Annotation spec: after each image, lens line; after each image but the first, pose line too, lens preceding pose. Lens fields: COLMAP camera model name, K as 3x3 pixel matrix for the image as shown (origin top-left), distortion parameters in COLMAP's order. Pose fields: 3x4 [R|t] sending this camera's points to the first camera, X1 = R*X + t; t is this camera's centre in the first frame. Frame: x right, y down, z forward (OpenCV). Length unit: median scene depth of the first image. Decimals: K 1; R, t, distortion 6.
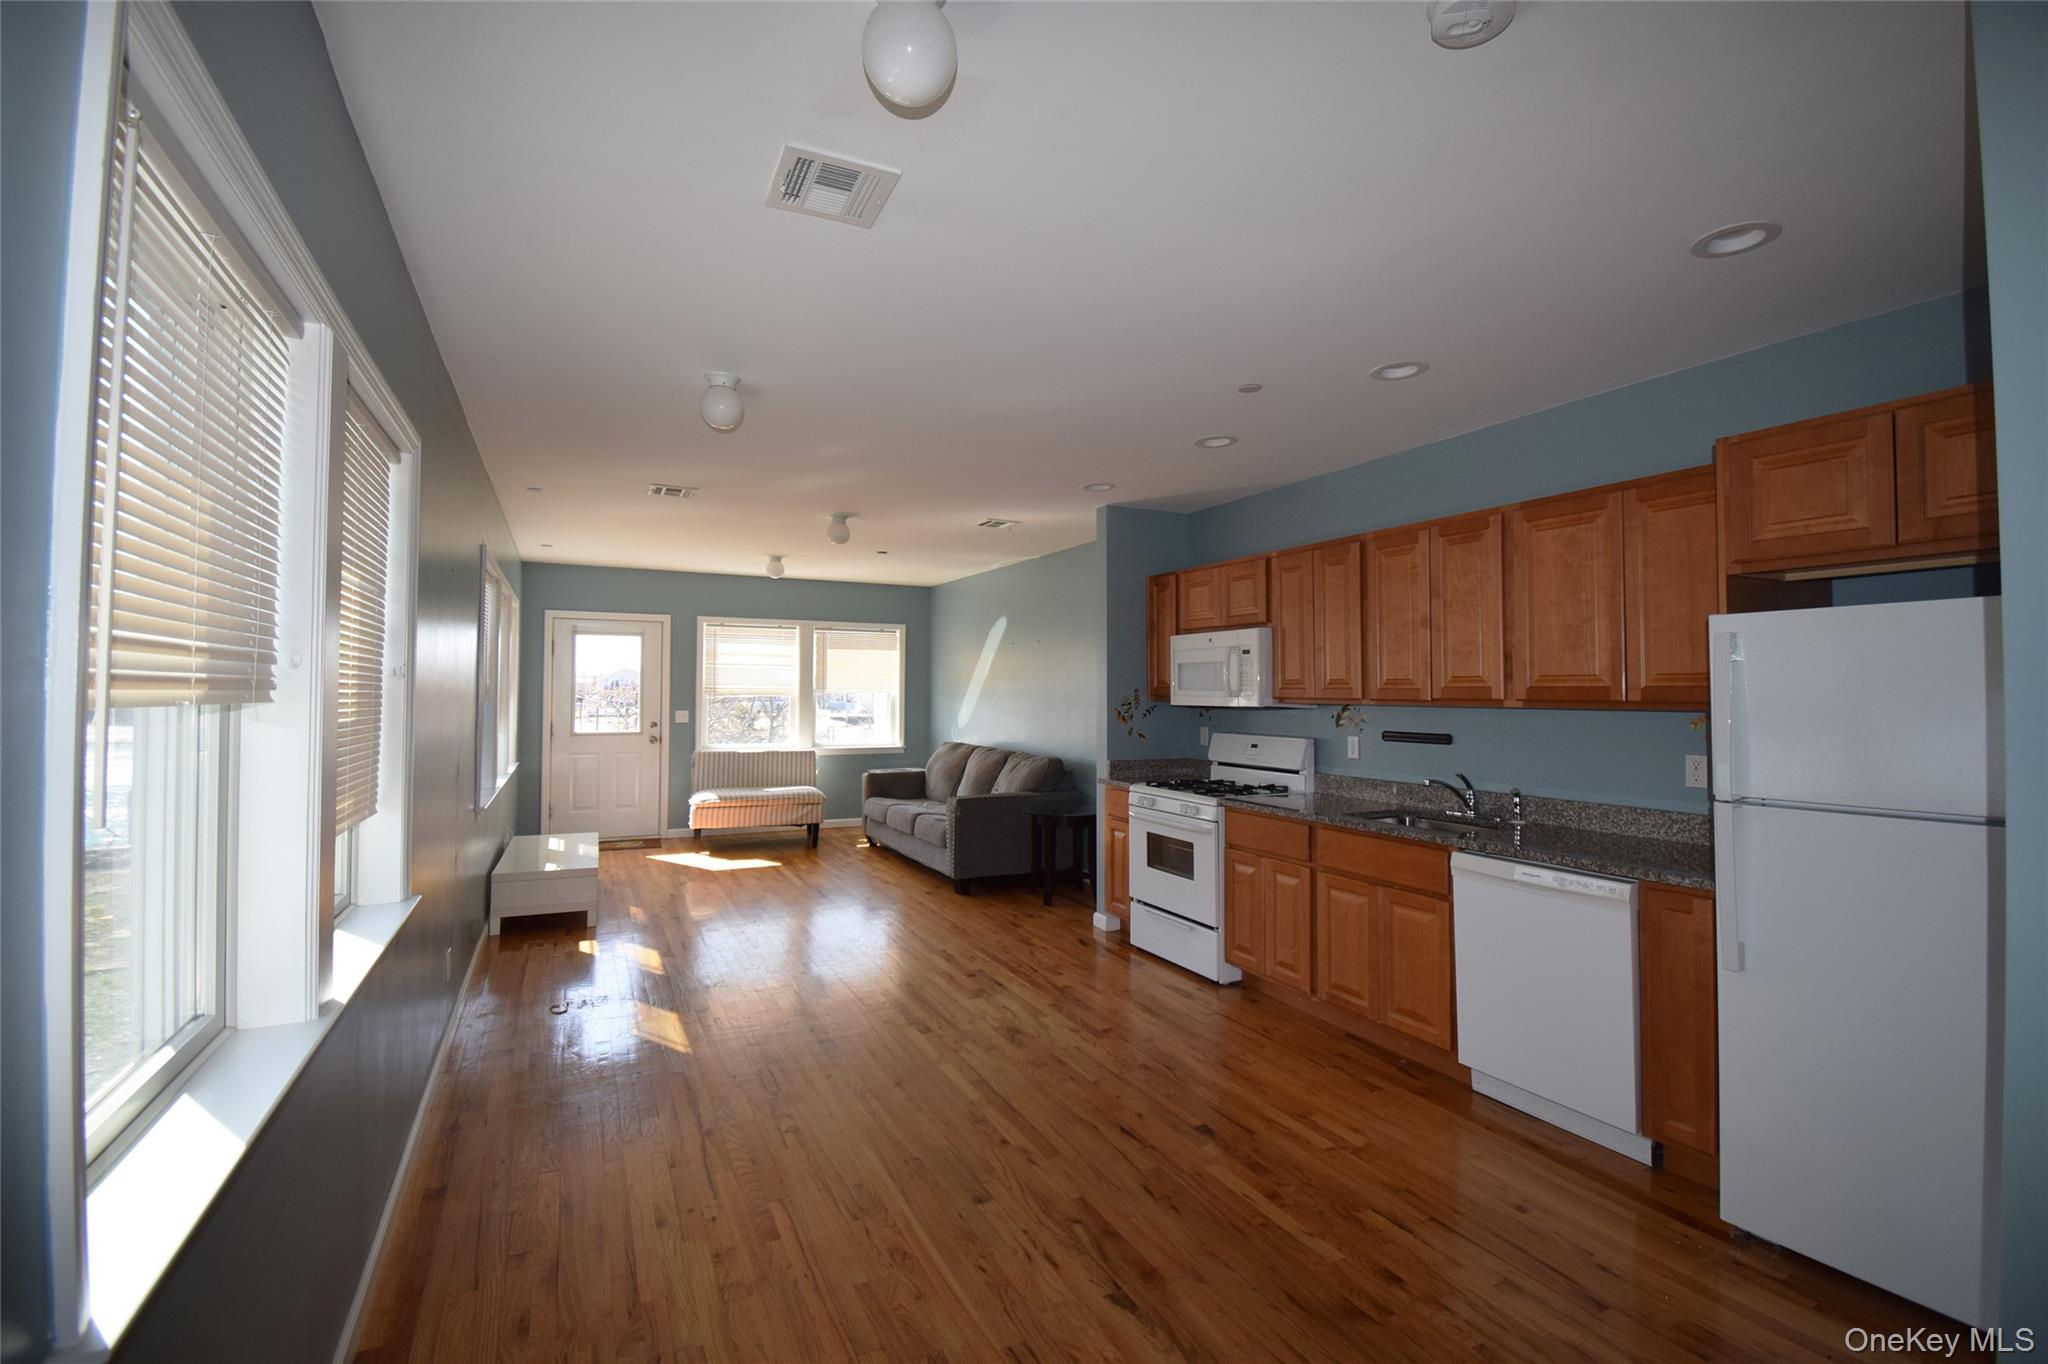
lens RADIAL K [[872.1, 0, 1024.0], [0, 872.1, 682.0], [0, 0, 1]] dist [0.022898, -0.028540]
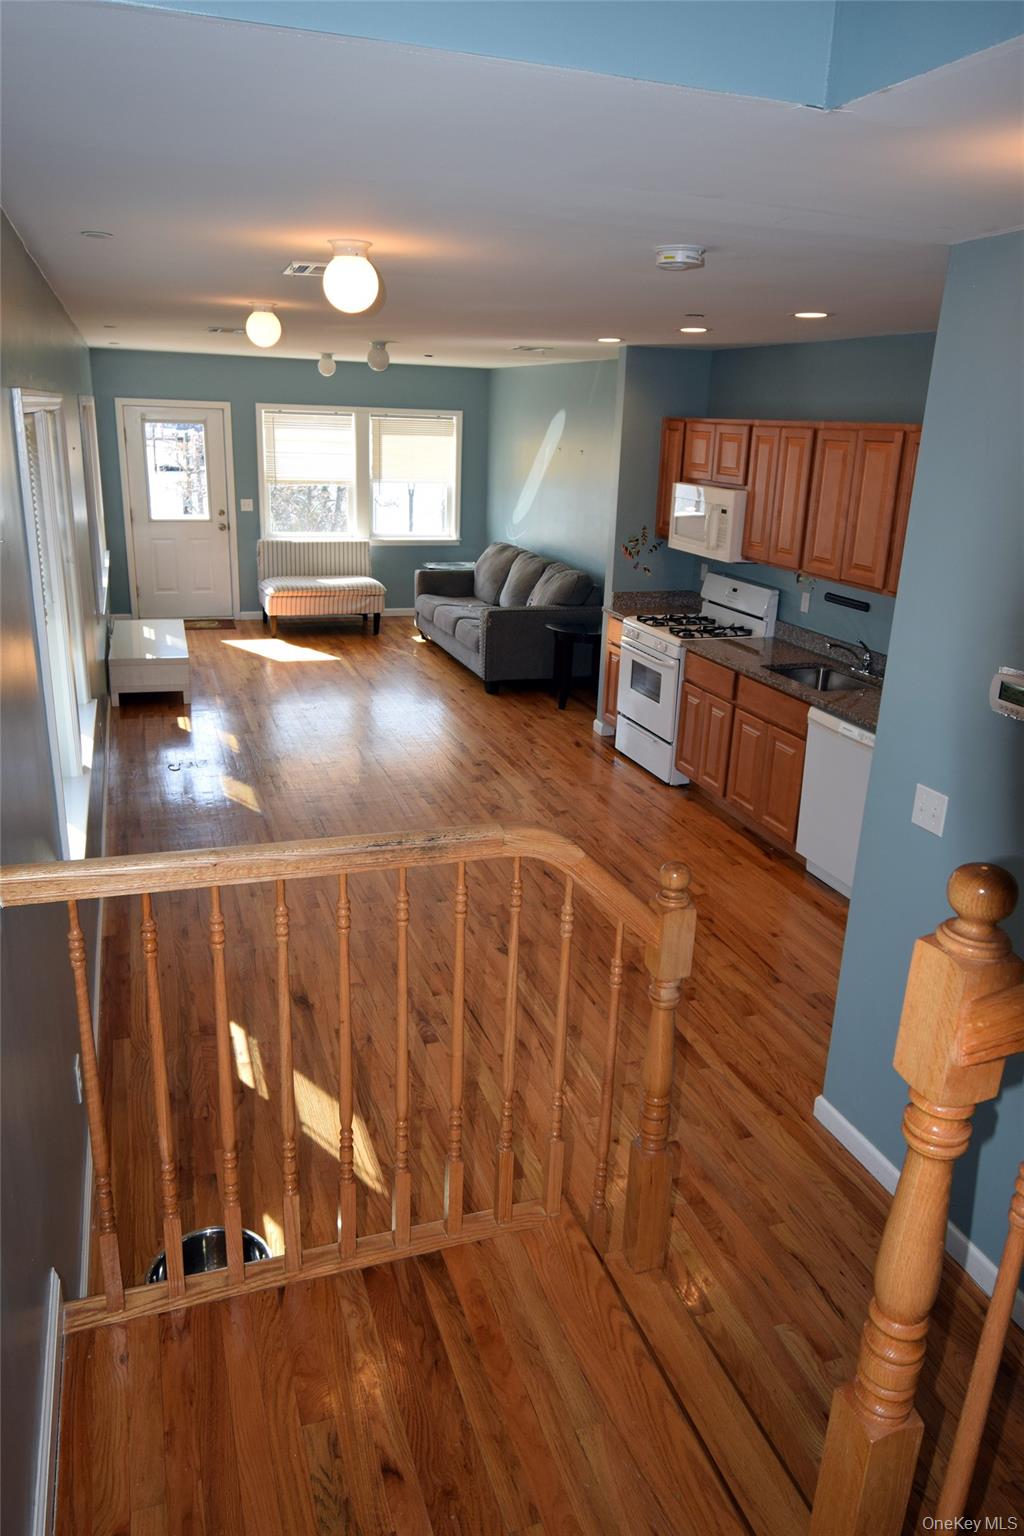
lens RADIAL K [[1027.3, 0, 512.0], [0, 1027.3, 768.0], [0, 0, 1]] dist [0.002268, -0.000142]
pose [[0.990844, 0.071030, -0.114814, 0.148448], [-0.028293, 0.940777, 0.337843, -0.152814], [0.132011, -0.331502, 0.934173, -0.360608]]
